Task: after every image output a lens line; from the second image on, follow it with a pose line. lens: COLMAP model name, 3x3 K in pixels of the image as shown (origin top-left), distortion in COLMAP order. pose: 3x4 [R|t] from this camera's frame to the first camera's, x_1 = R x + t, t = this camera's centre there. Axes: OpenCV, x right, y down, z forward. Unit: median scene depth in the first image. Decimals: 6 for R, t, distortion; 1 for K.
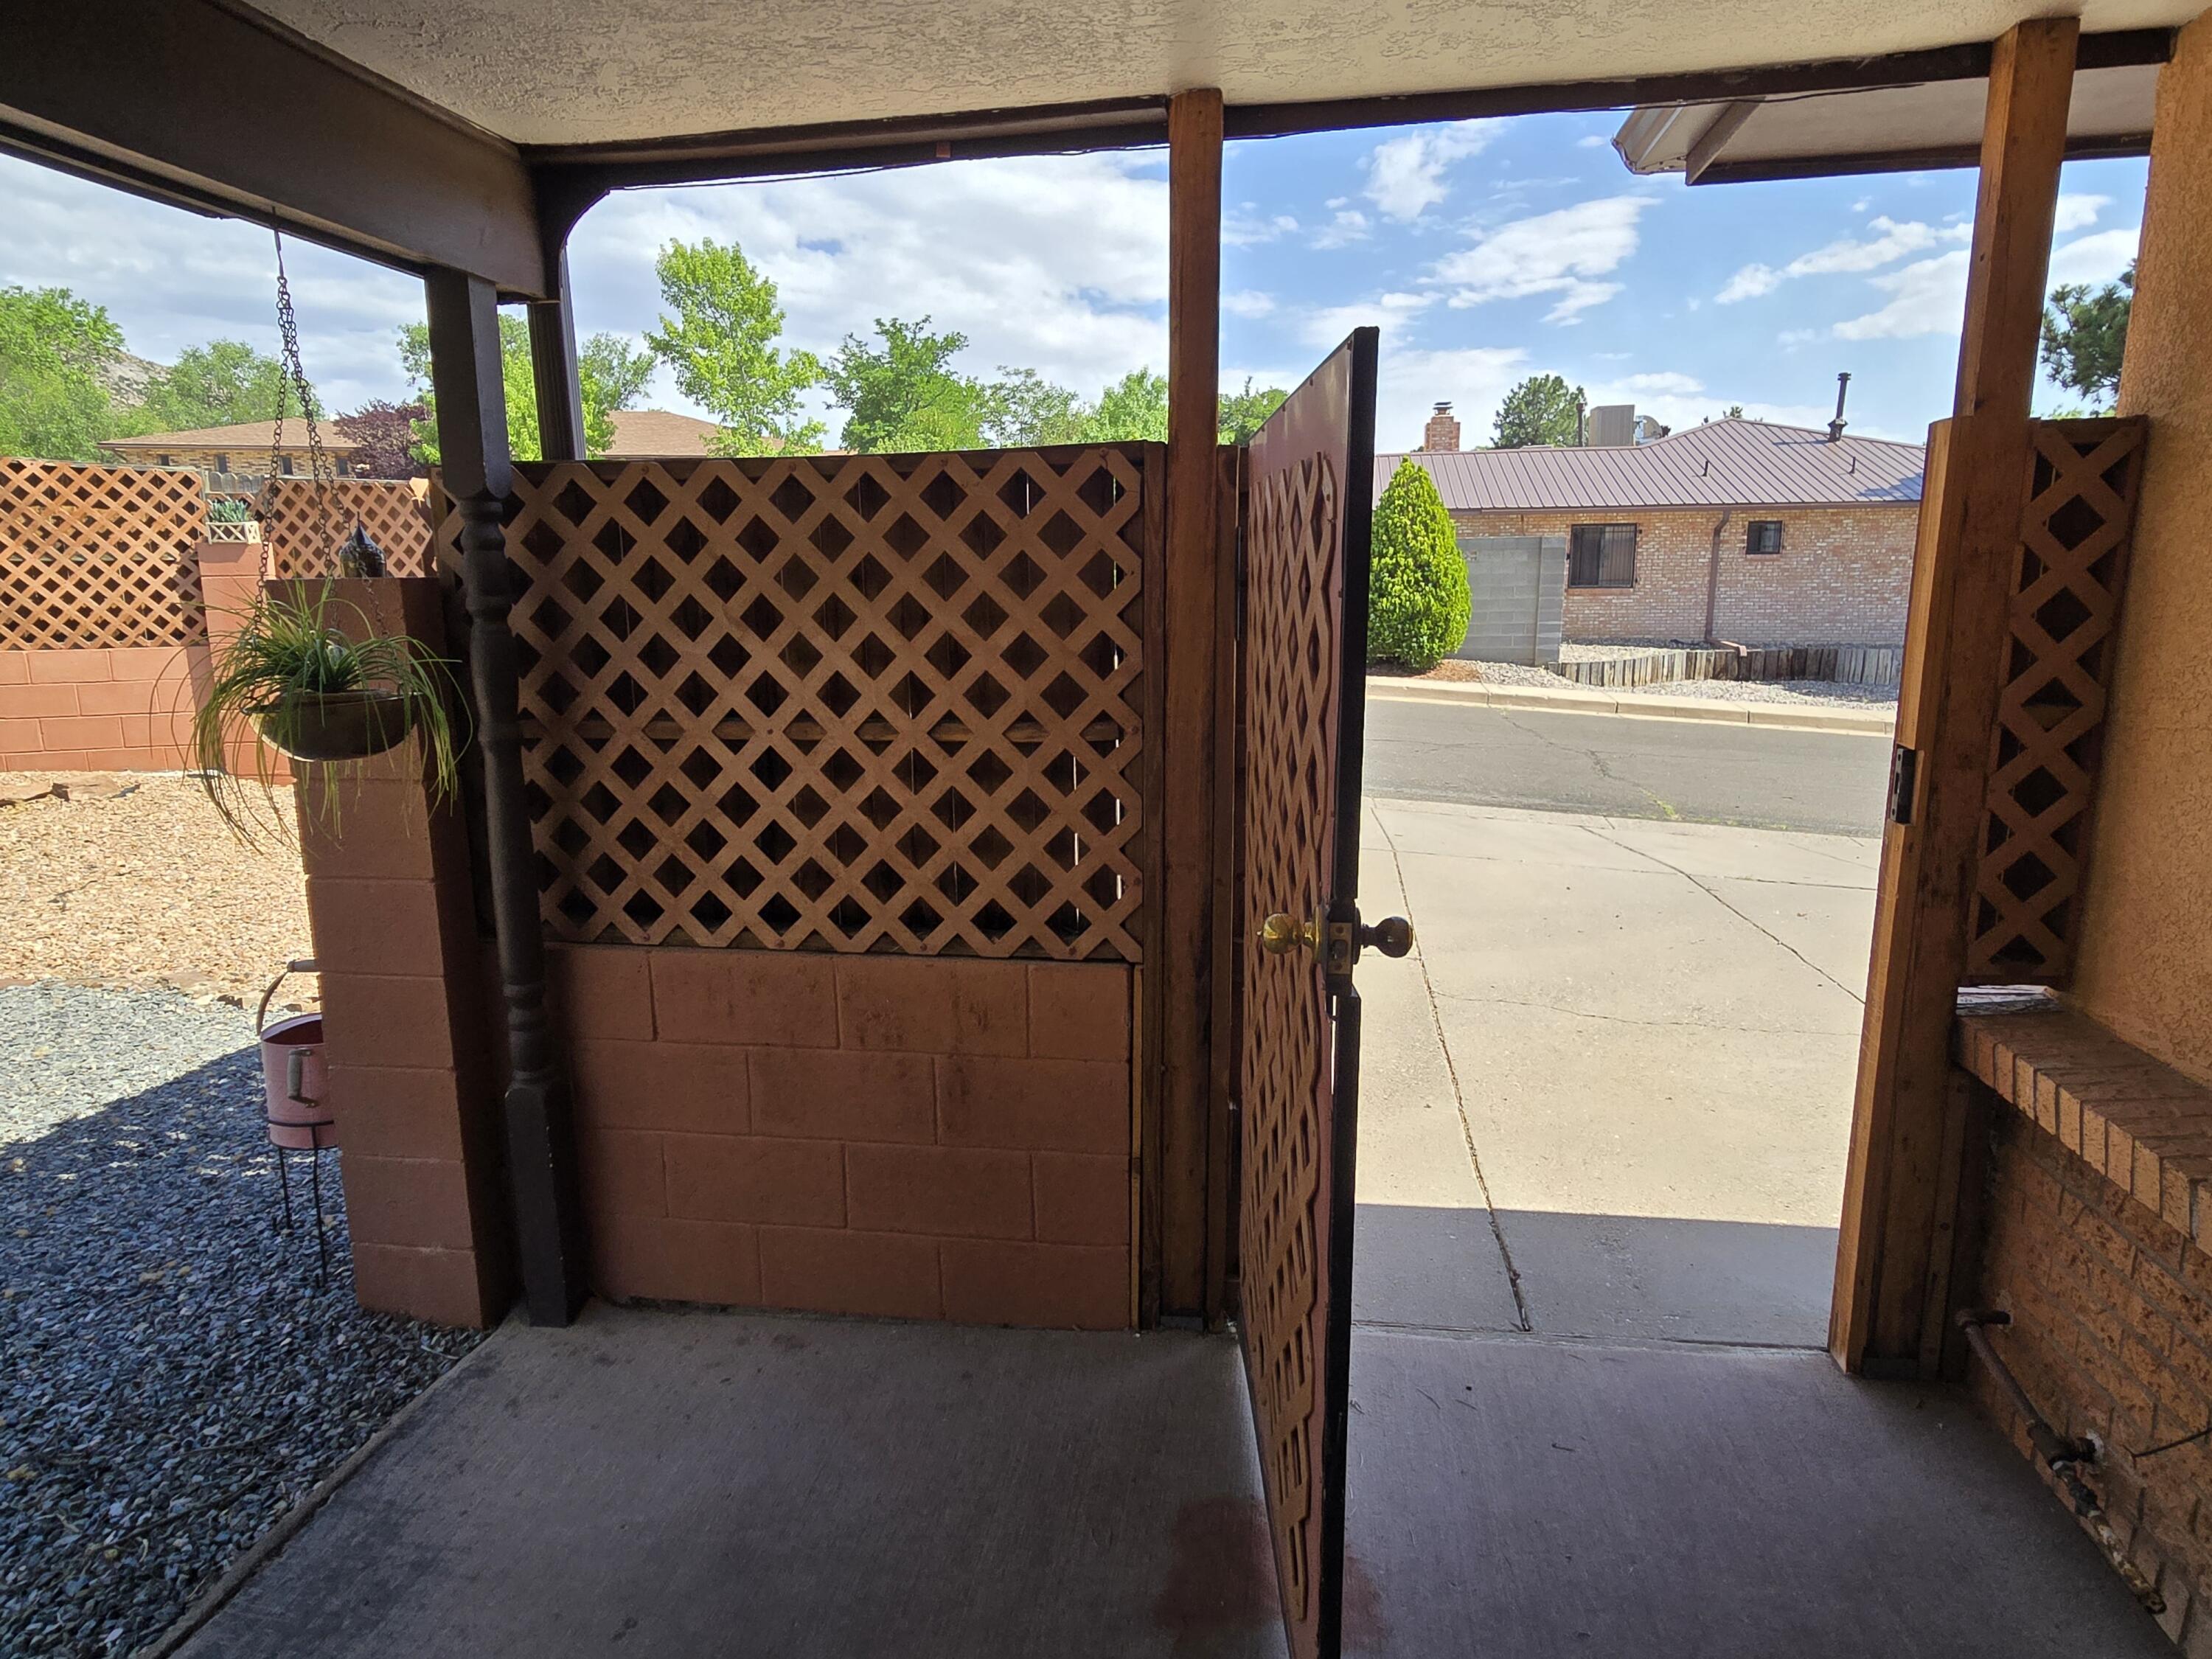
lens RADIAL K [[1300.8, 0, 1101.4], [0, 1300.8, 822.2], [0, 0, 1]] dist [0.004073, -0.003964]
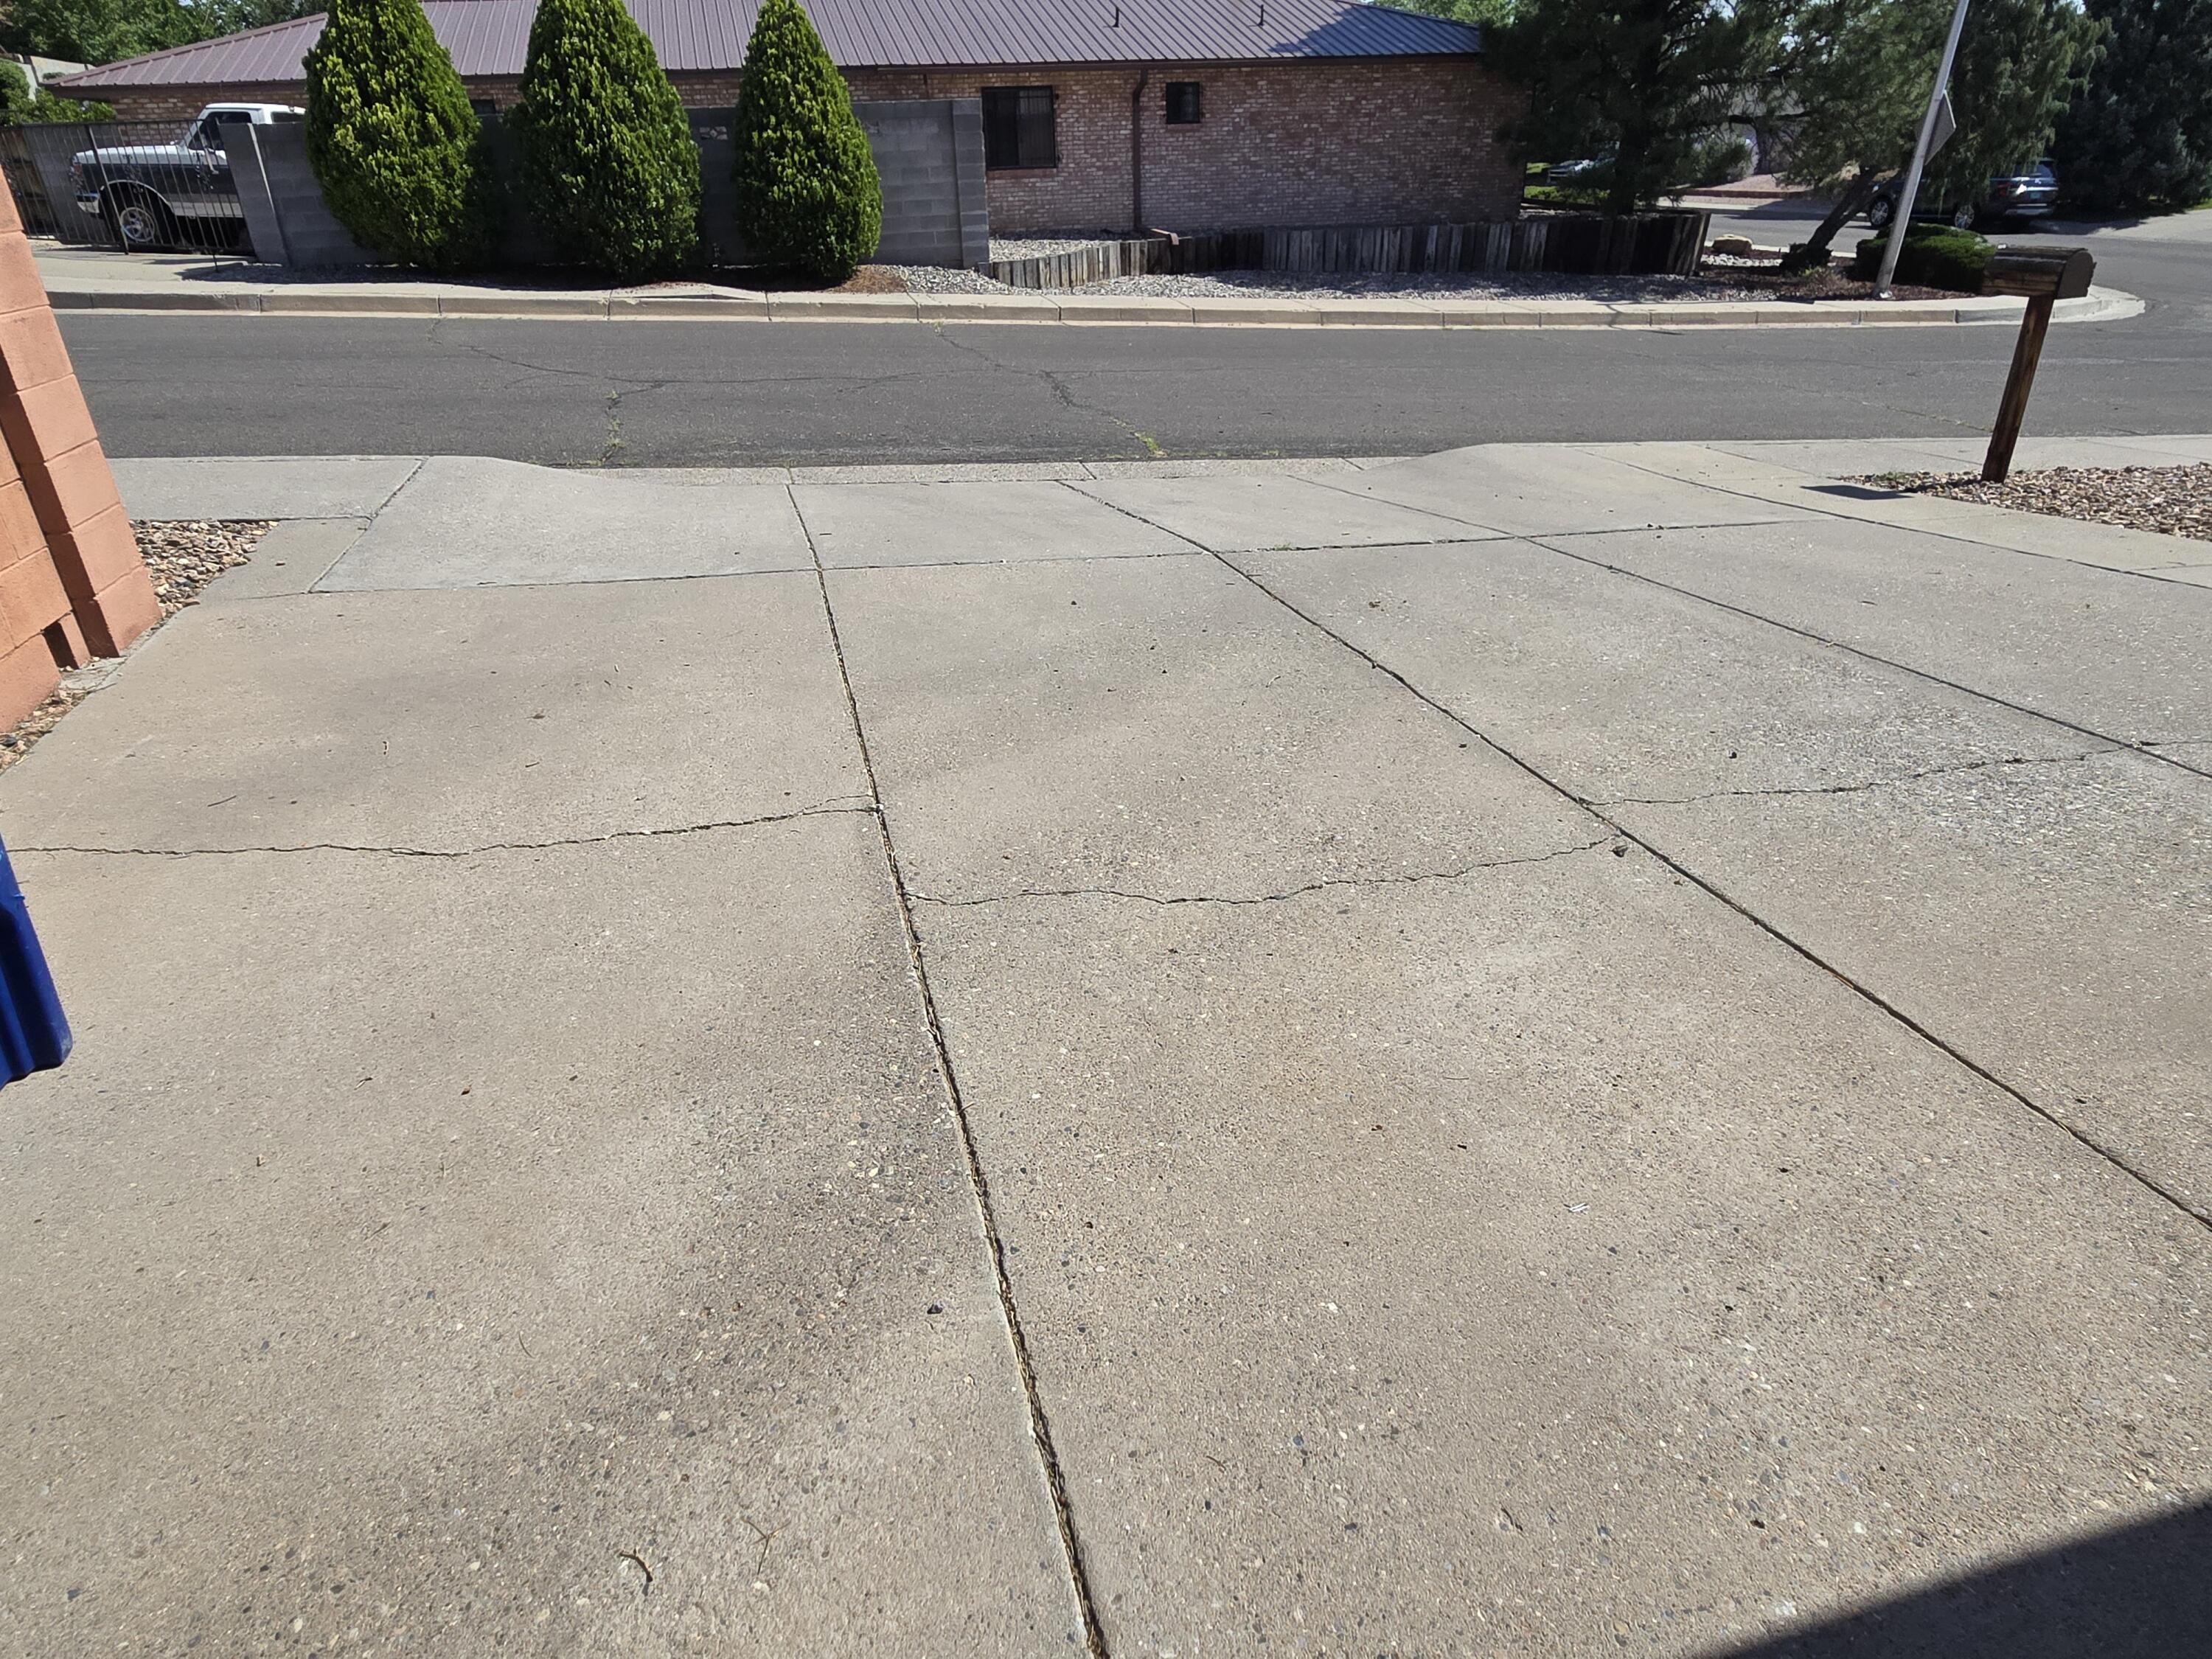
lens RADIAL K [[1300.8, 0, 1102.5], [0, 1300.8, 833.8], [0, 0, 1]] dist [0.004073, -0.003964]
pose [[0.911183, -0.207323, 0.356037, 0.029870], [0.099842, 0.949520, 0.297395, -0.010594], [-0.399721, -0.235434, 0.885886, 0.103851]]
